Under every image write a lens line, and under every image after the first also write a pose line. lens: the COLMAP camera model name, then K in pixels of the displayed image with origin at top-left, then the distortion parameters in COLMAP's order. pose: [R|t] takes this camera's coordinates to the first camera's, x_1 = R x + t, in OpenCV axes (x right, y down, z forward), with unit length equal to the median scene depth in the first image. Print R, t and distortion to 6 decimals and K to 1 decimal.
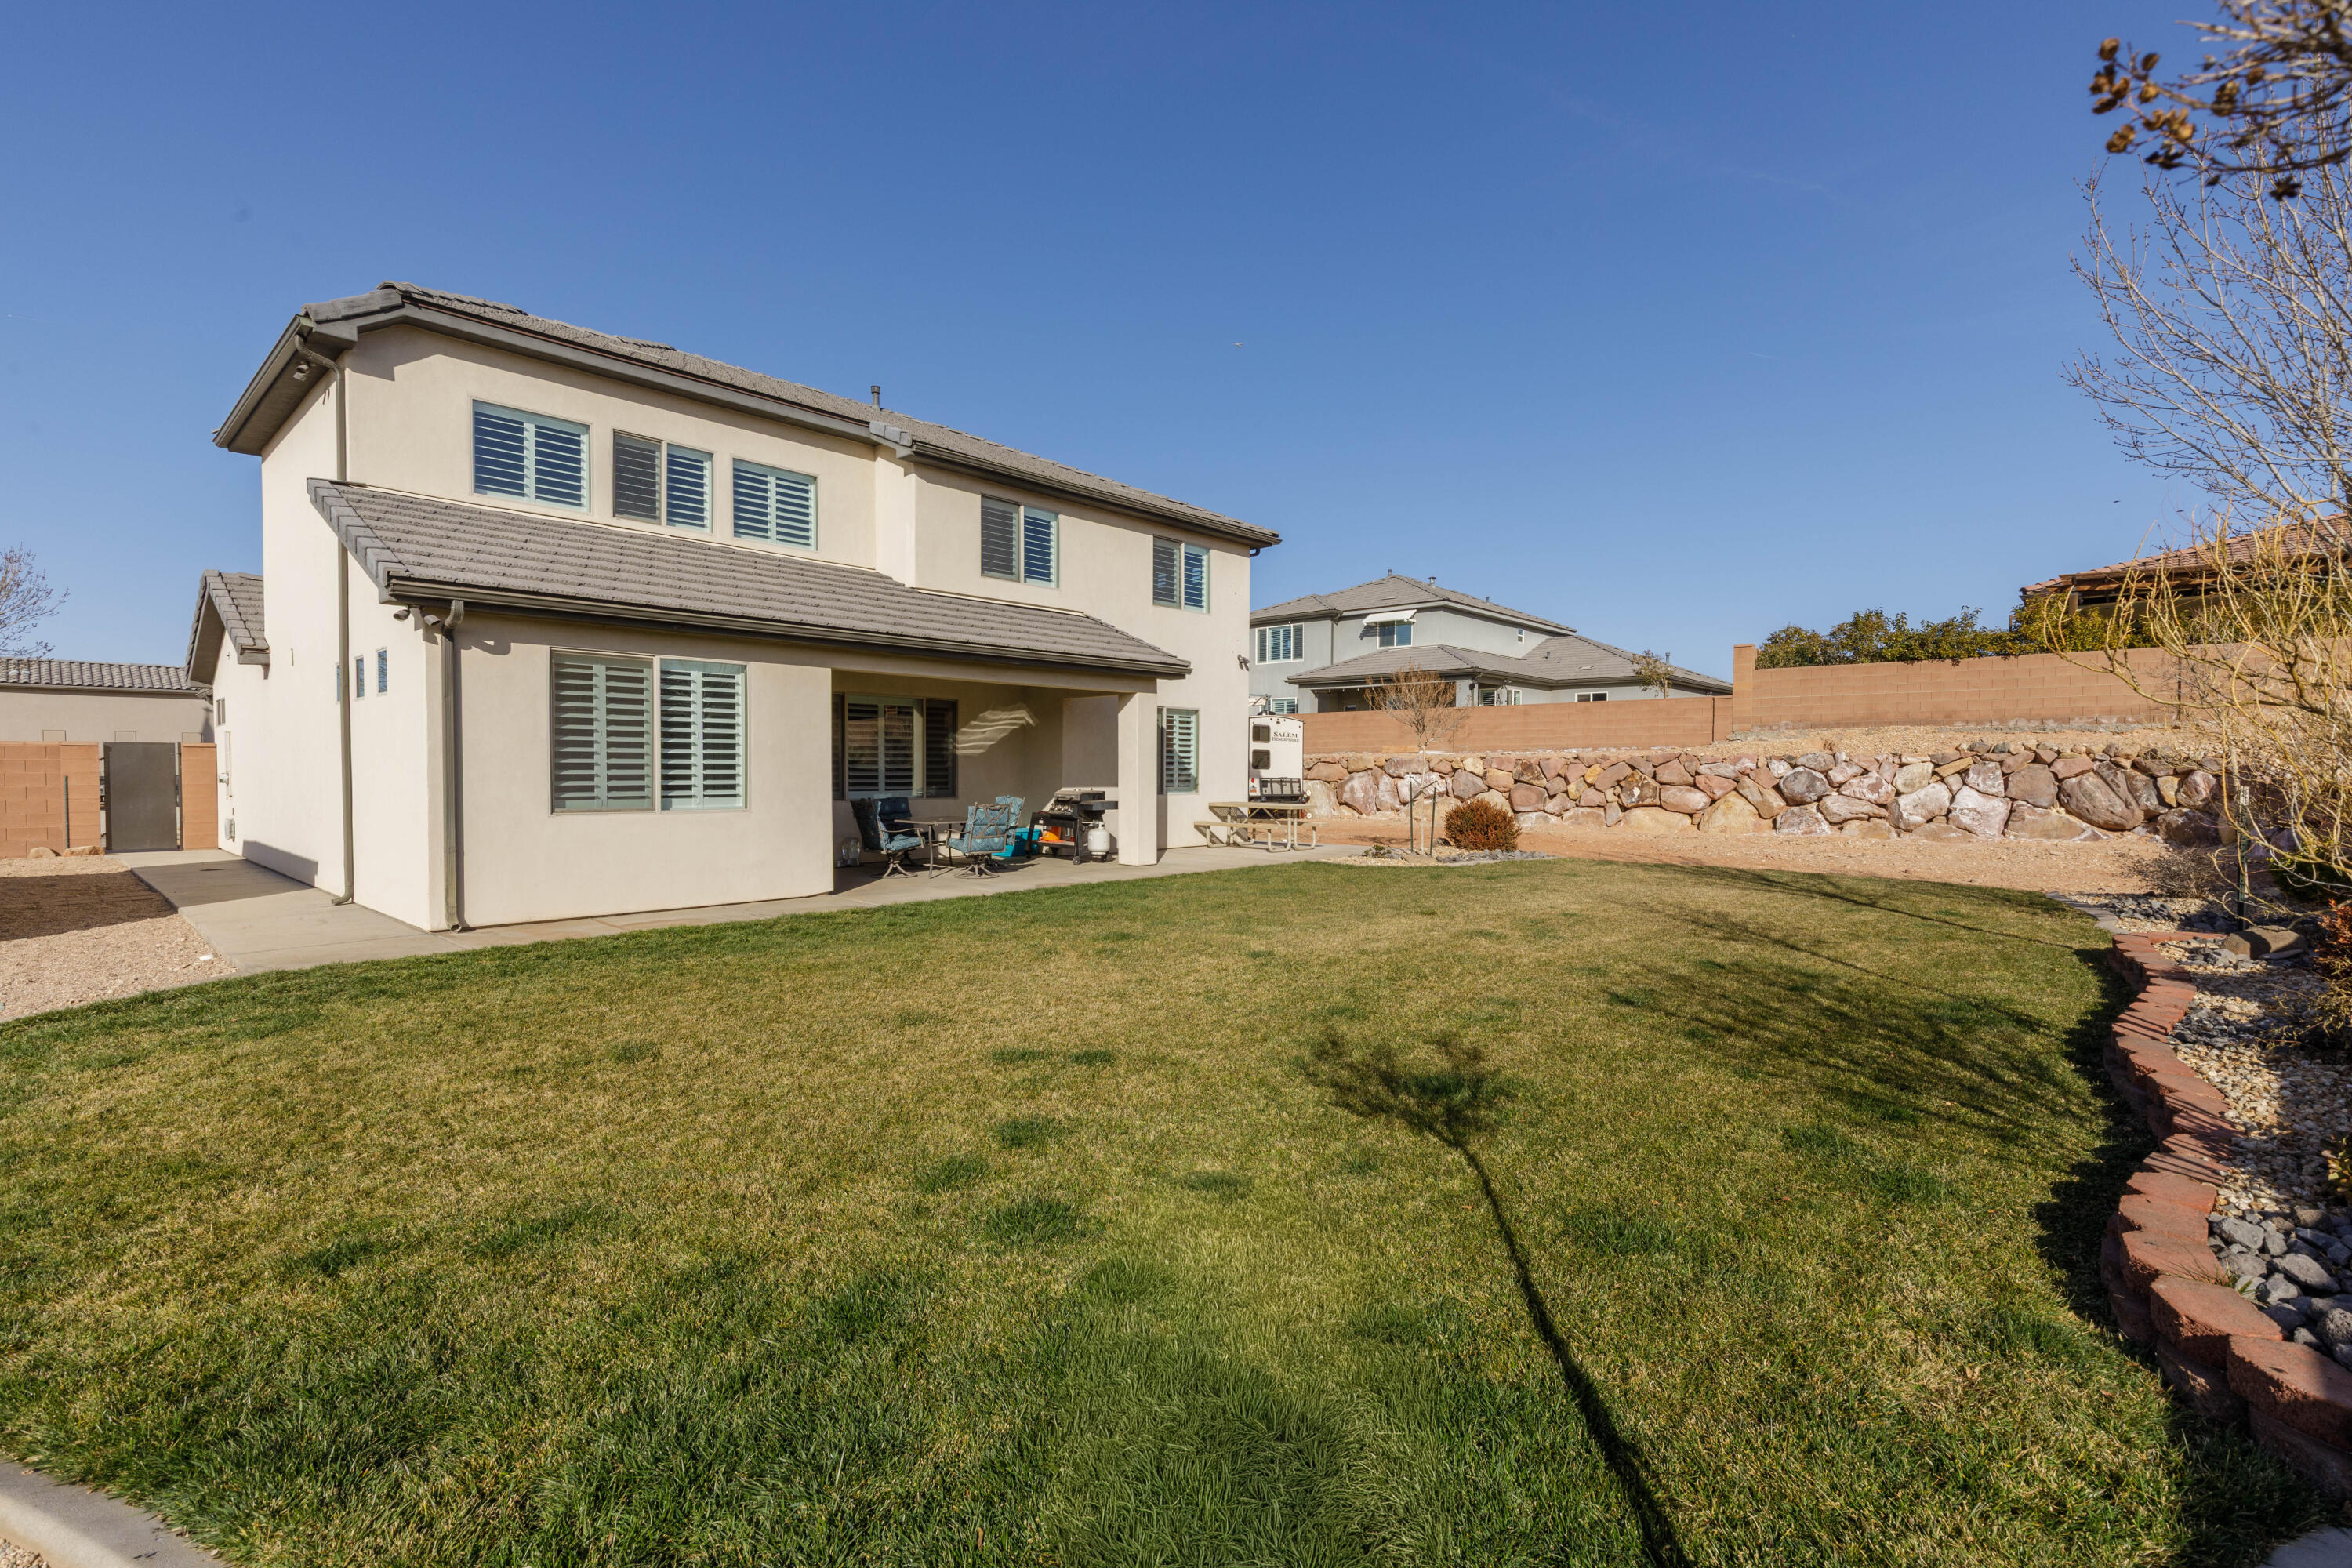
lens RADIAL K [[1061.8, 0, 1175.5], [0, 1061.8, 798.8], [0, 0, 1]] dist [0.004231, -0.000128]
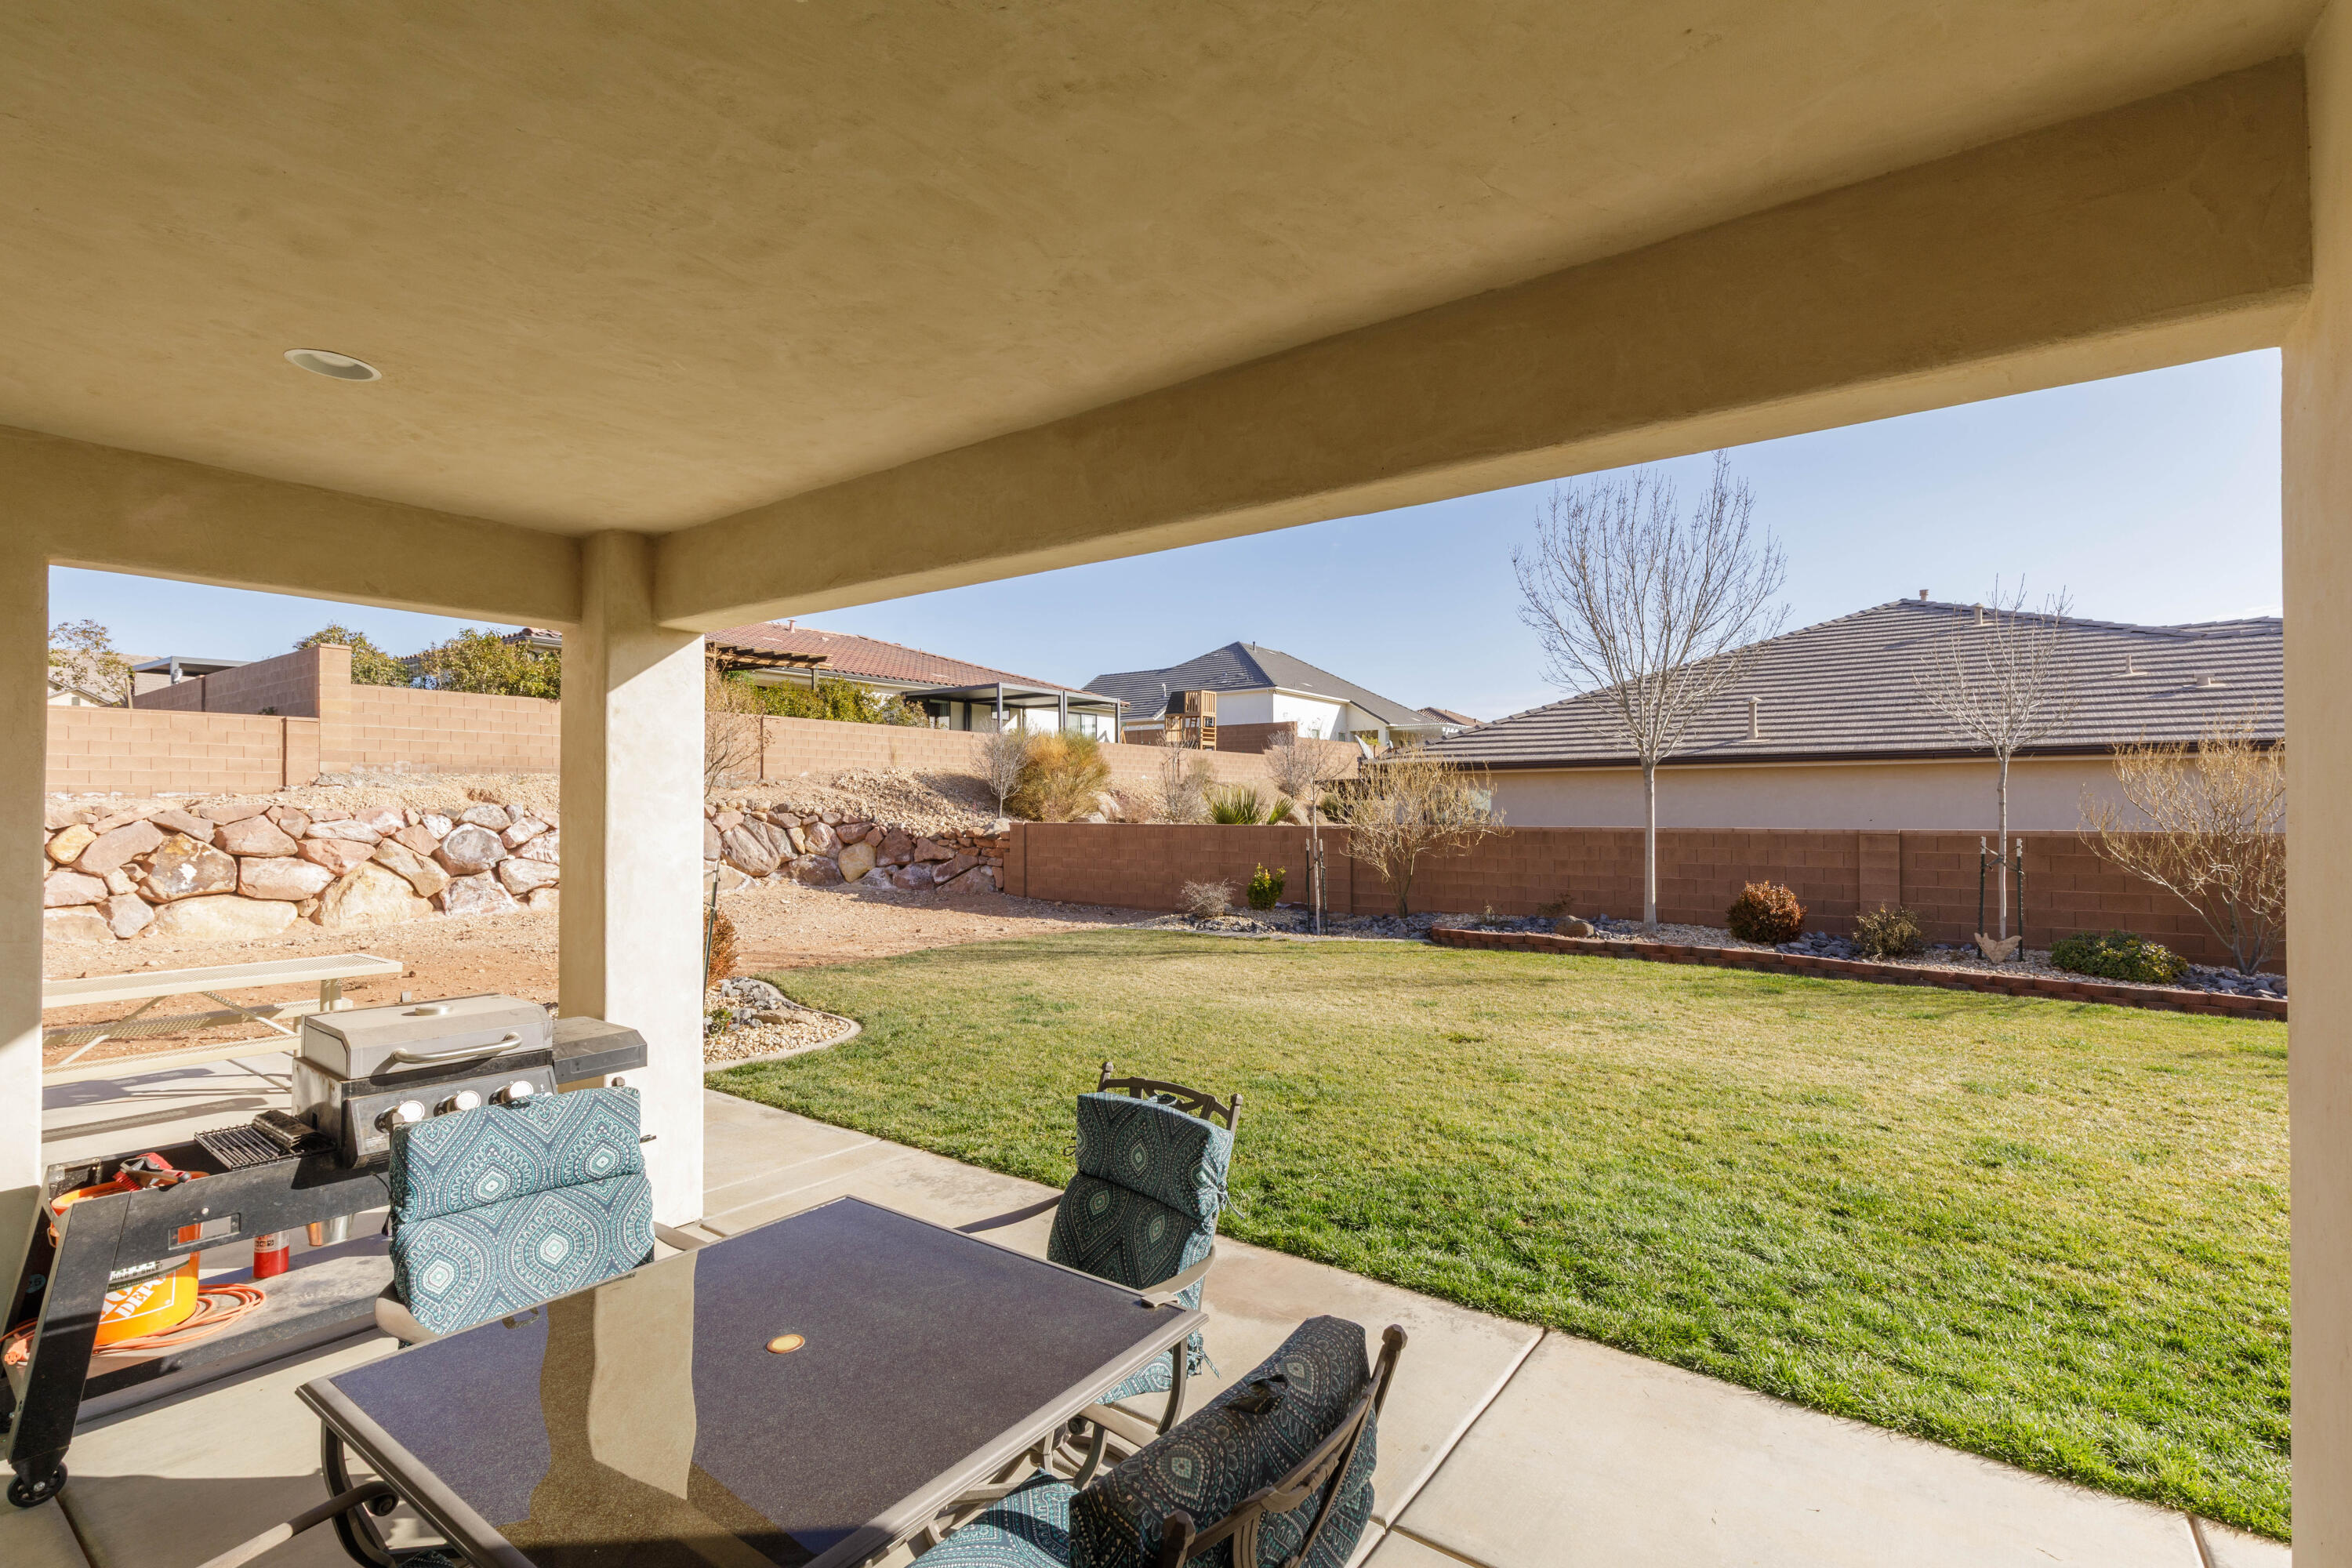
lens RADIAL K [[1061.8, 0, 1175.5], [0, 1061.8, 798.8], [0, 0, 1]] dist [0.004231, -0.000128]
pose [[-0.110911, 0.004129, 0.993822, -0.261323], [0.031447, 0.999505, -0.000643, -0.038377], [-0.993333, 0.031182, -0.110986, 0.709339]]
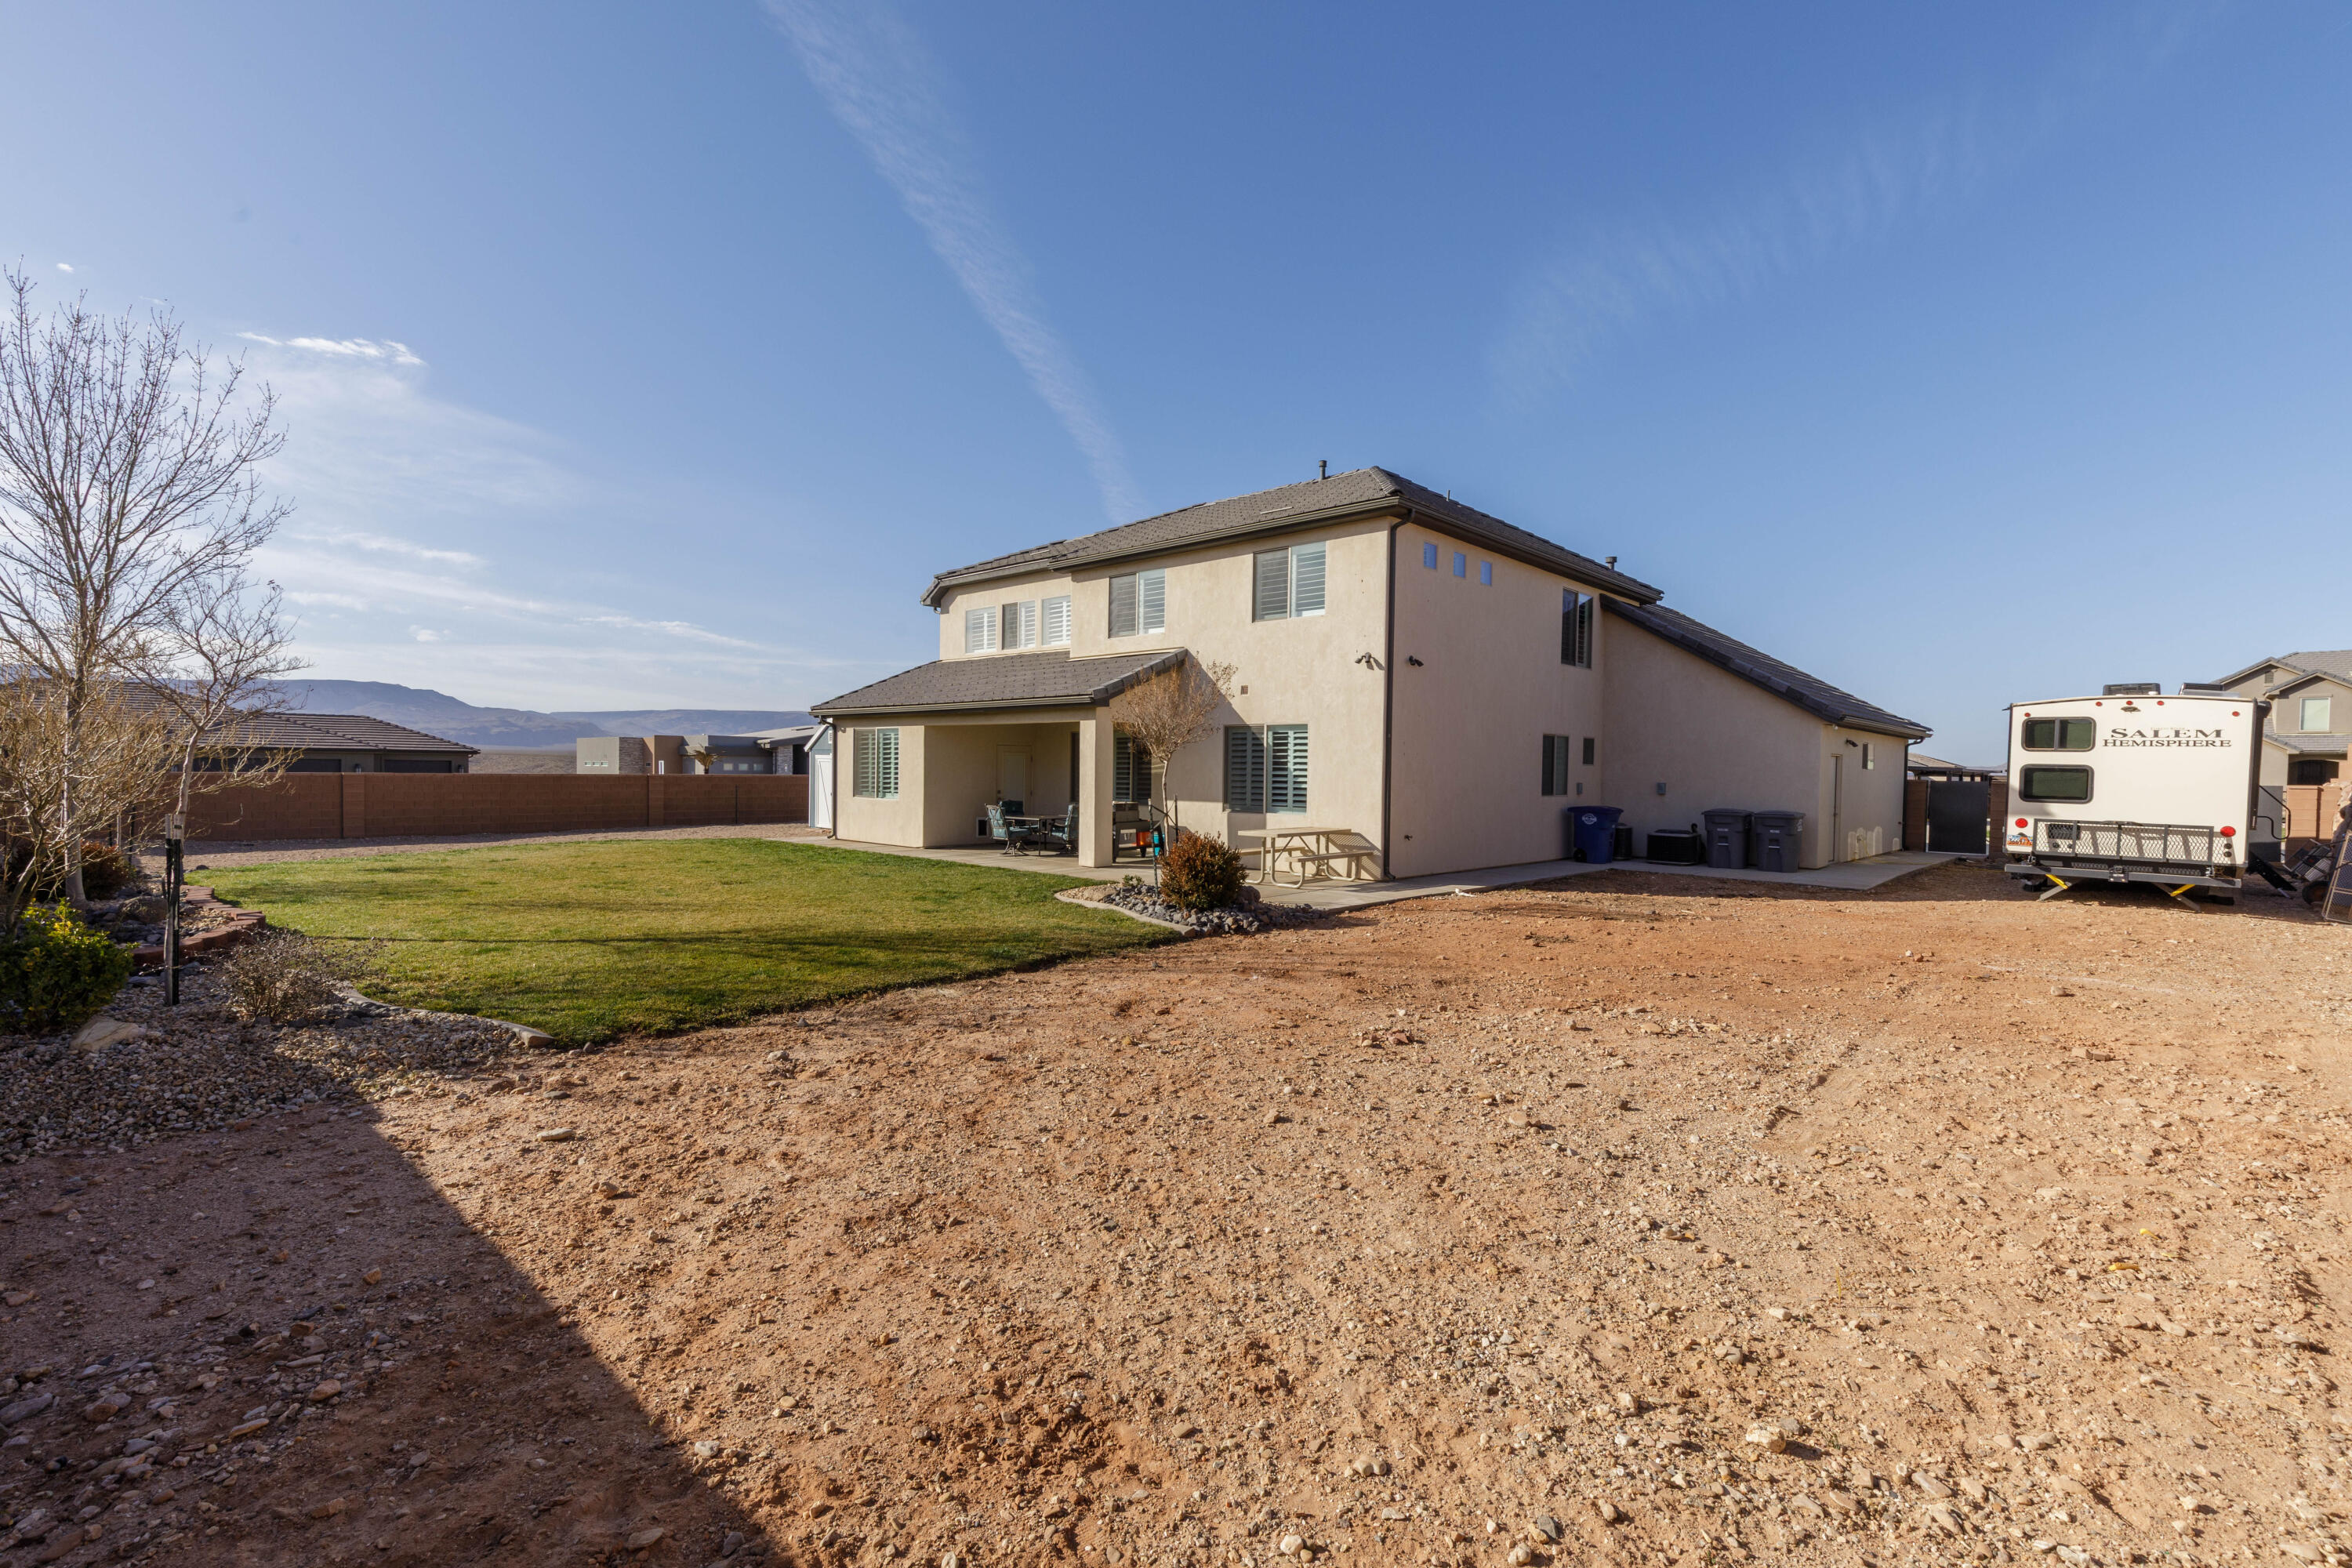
lens RADIAL K [[1066.2, 0, 1209.1], [0, 1066.2, 762.7], [0, 0, 1]] dist [-0.019138, -0.000202]
pose [[-0.003453, -0.009546, -0.999948, 0.888450], [-0.043576, 0.999006, -0.009387, -0.037277], [0.999044, 0.043541, -0.003866, 0.886646]]
